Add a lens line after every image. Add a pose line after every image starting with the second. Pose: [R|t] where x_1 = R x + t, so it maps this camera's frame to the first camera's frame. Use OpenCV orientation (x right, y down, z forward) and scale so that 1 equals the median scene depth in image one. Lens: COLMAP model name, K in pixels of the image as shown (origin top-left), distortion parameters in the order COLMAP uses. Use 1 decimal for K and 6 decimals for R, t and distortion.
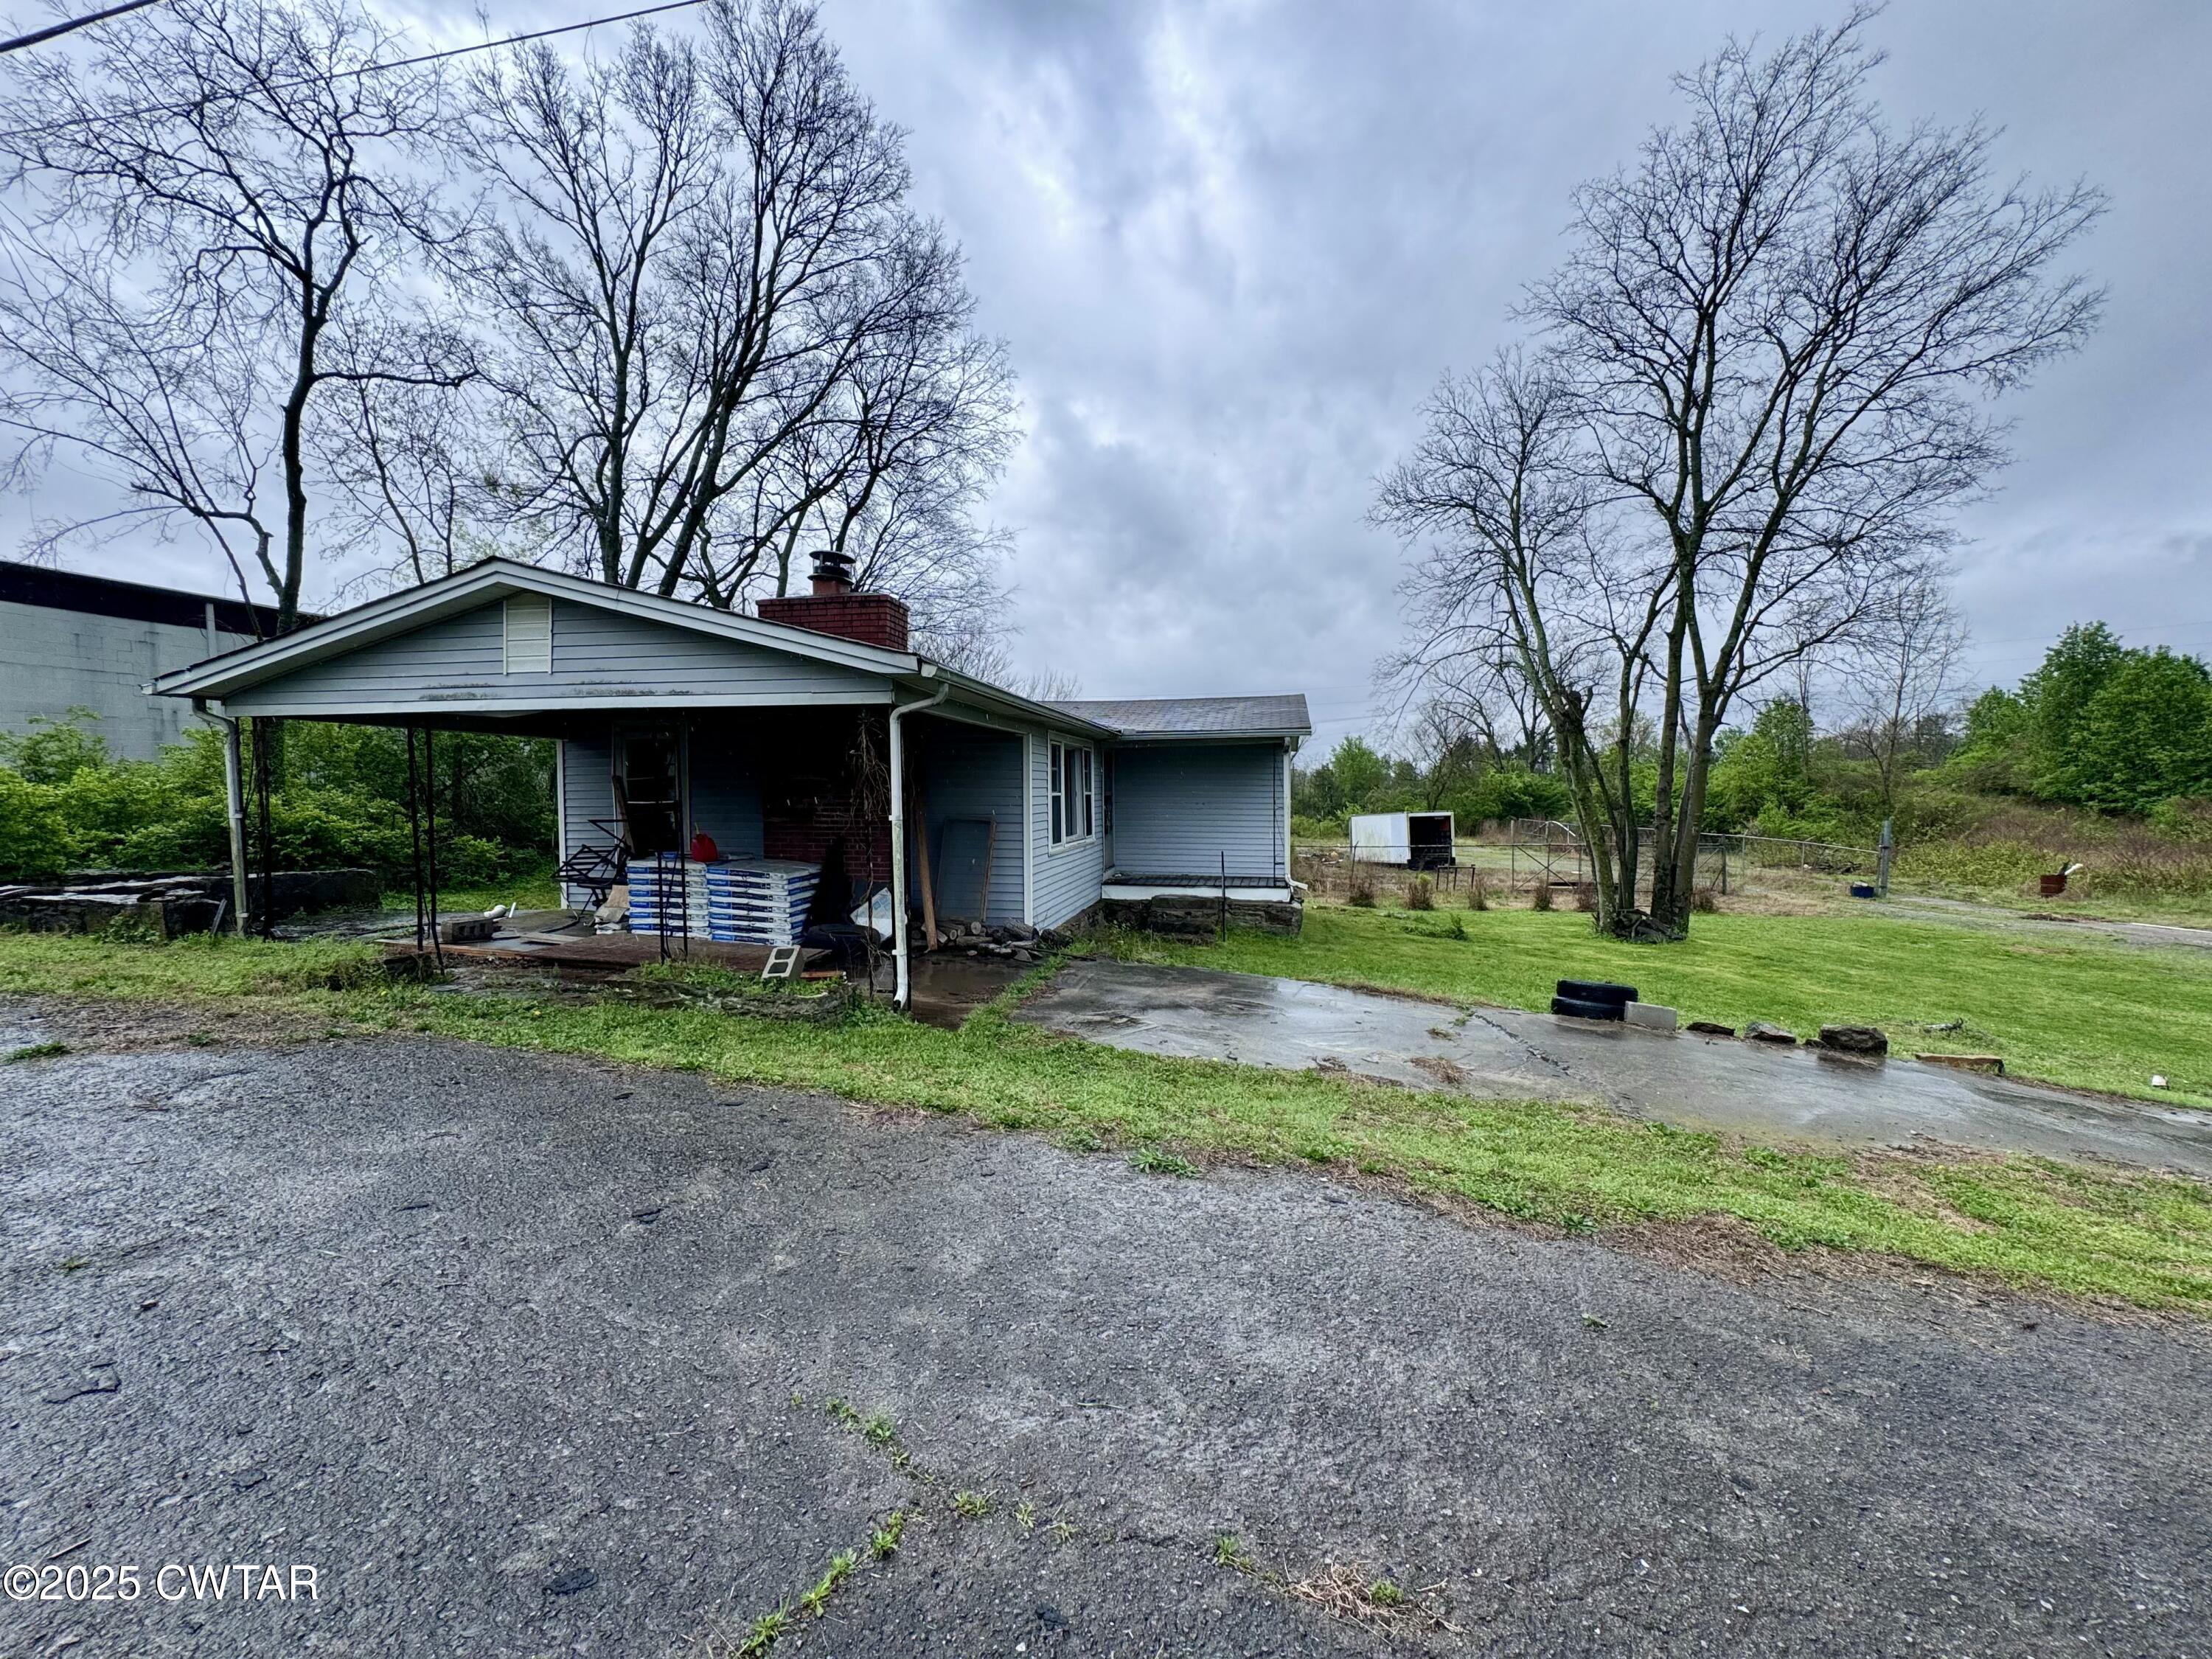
lens RADIAL K [[880.6, 0, 1108.2], [0, 880.6, 828.5], [0, 0, 1]] dist [-0.002089, 0.000236]
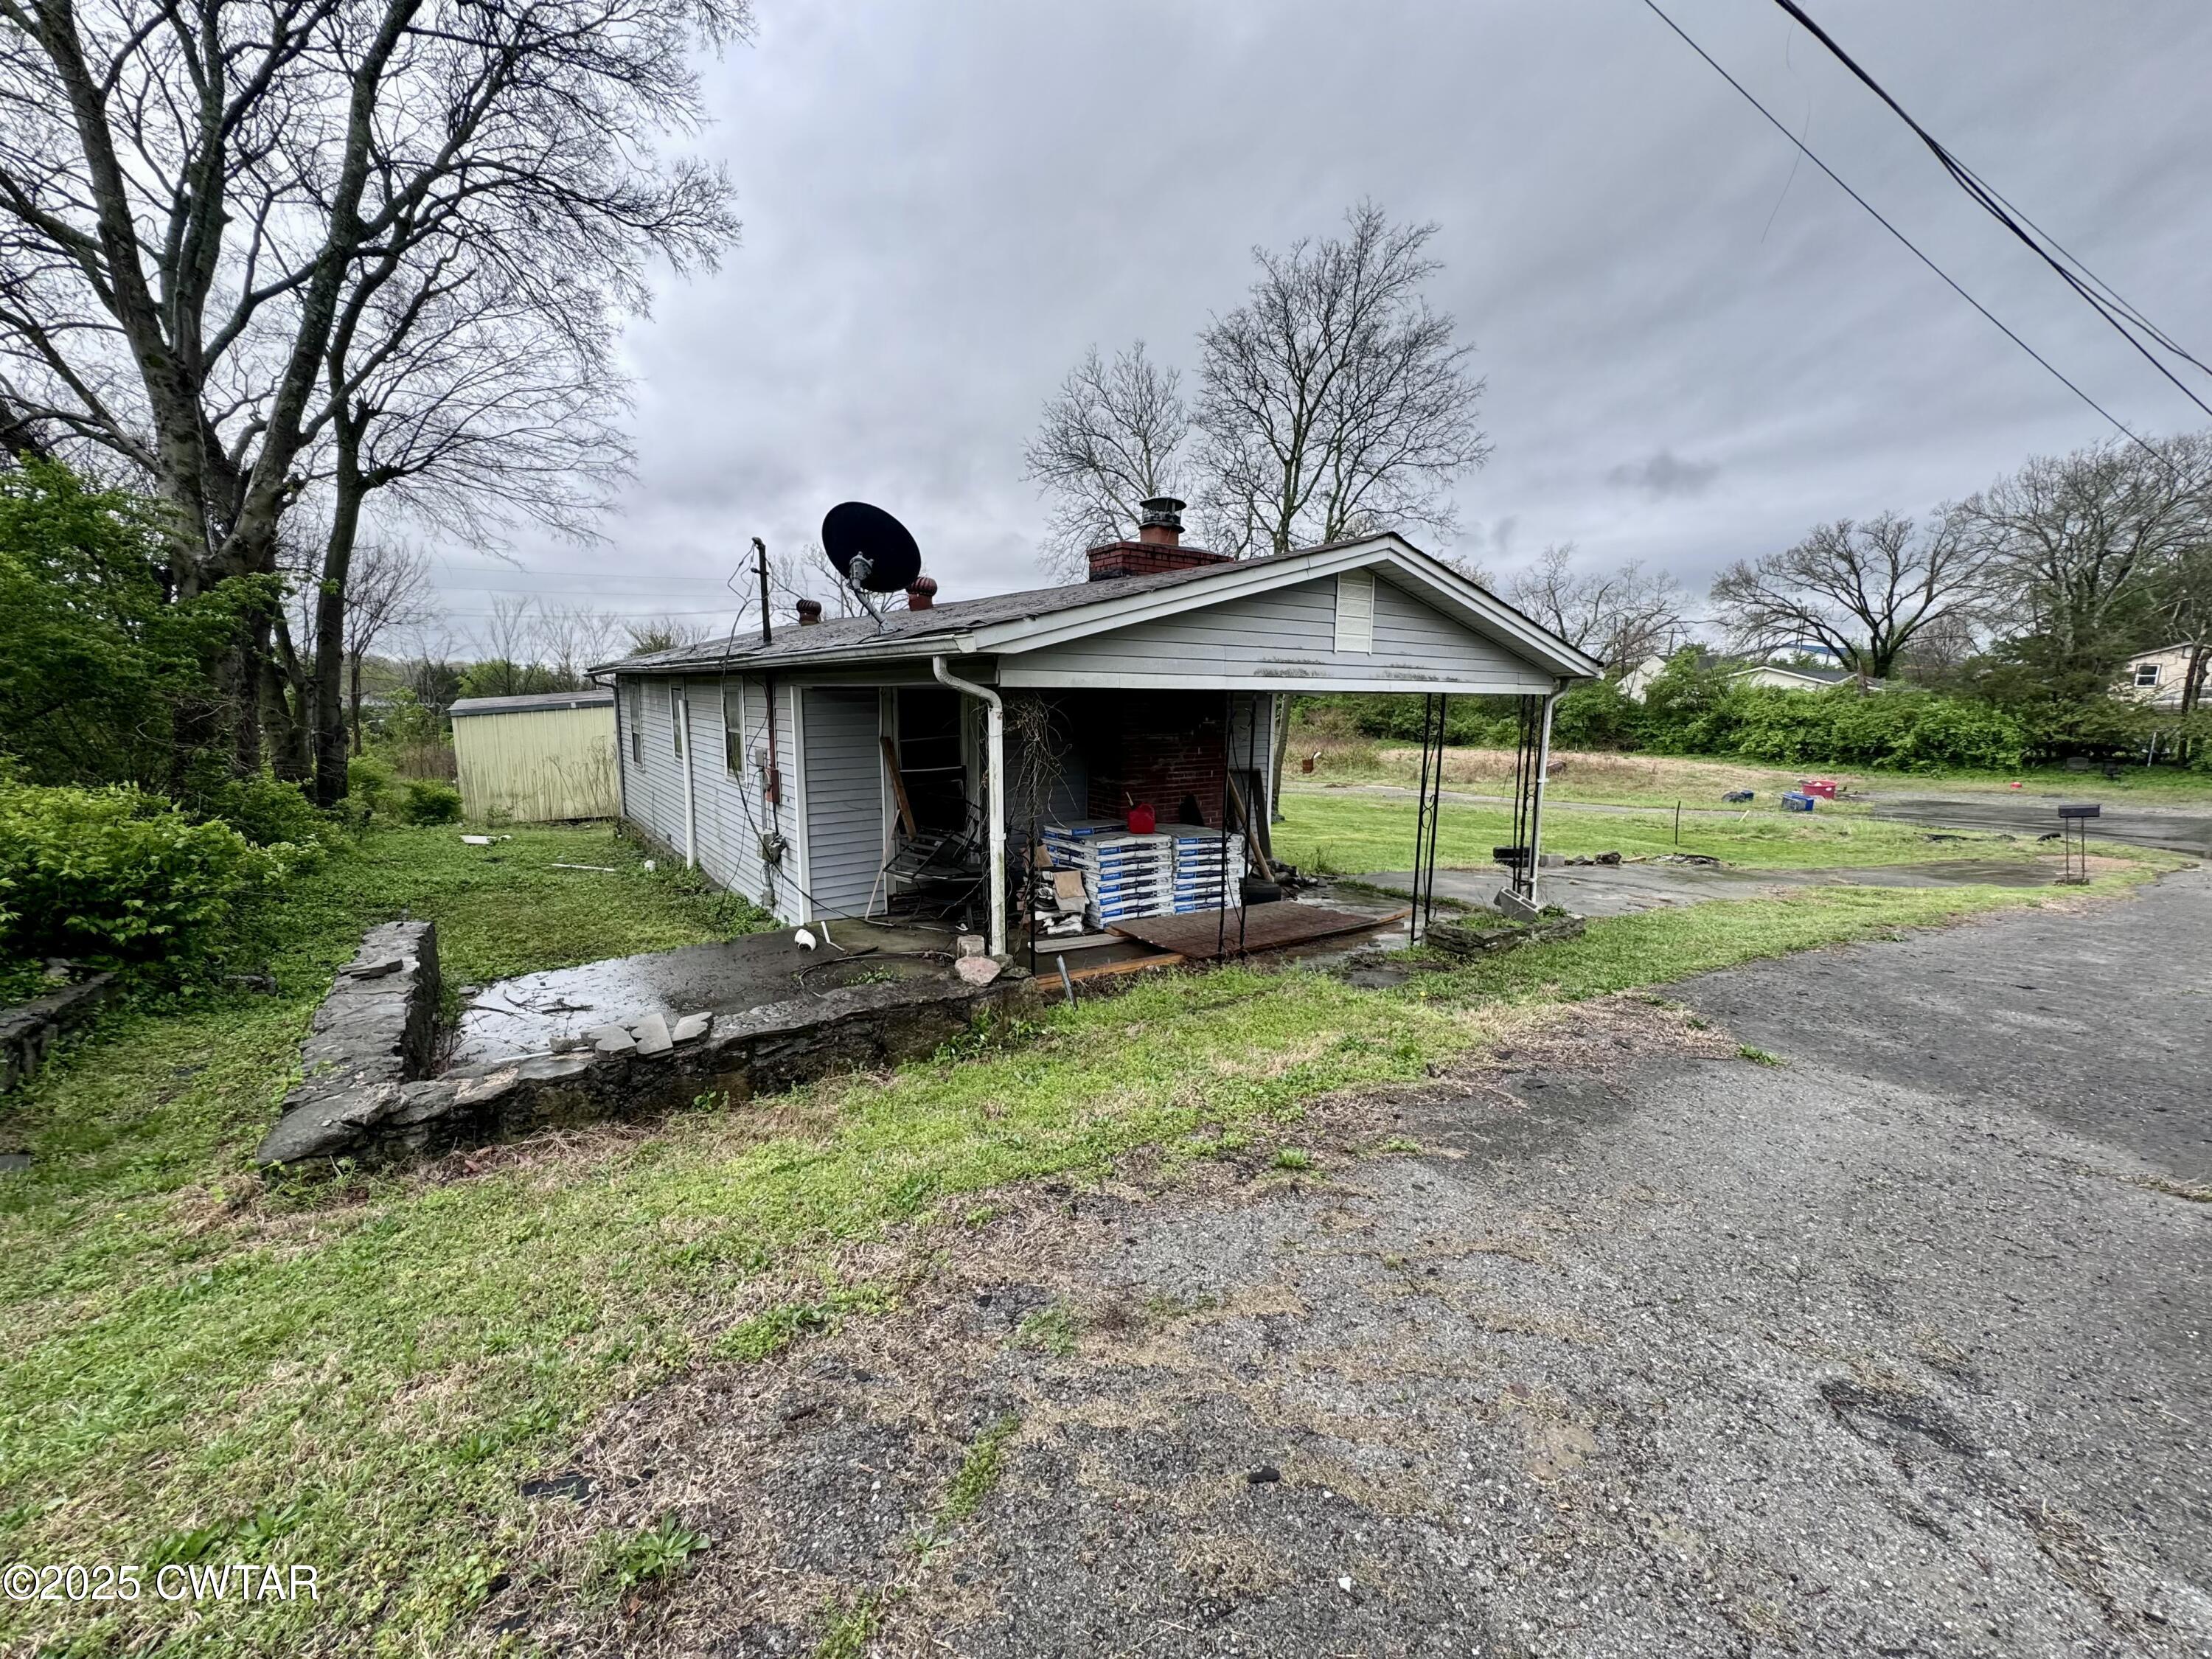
lens RADIAL K [[880.6, 0, 1108.2], [0, 880.6, 828.5], [0, 0, 1]] dist [-0.002089, 0.000236]
pose [[0.705871, -0.098090, 0.701516, -1.481681], [0.013203, 0.992015, 0.125425, -0.108204], [-0.708218, -0.079271, 0.701530, 0.500370]]
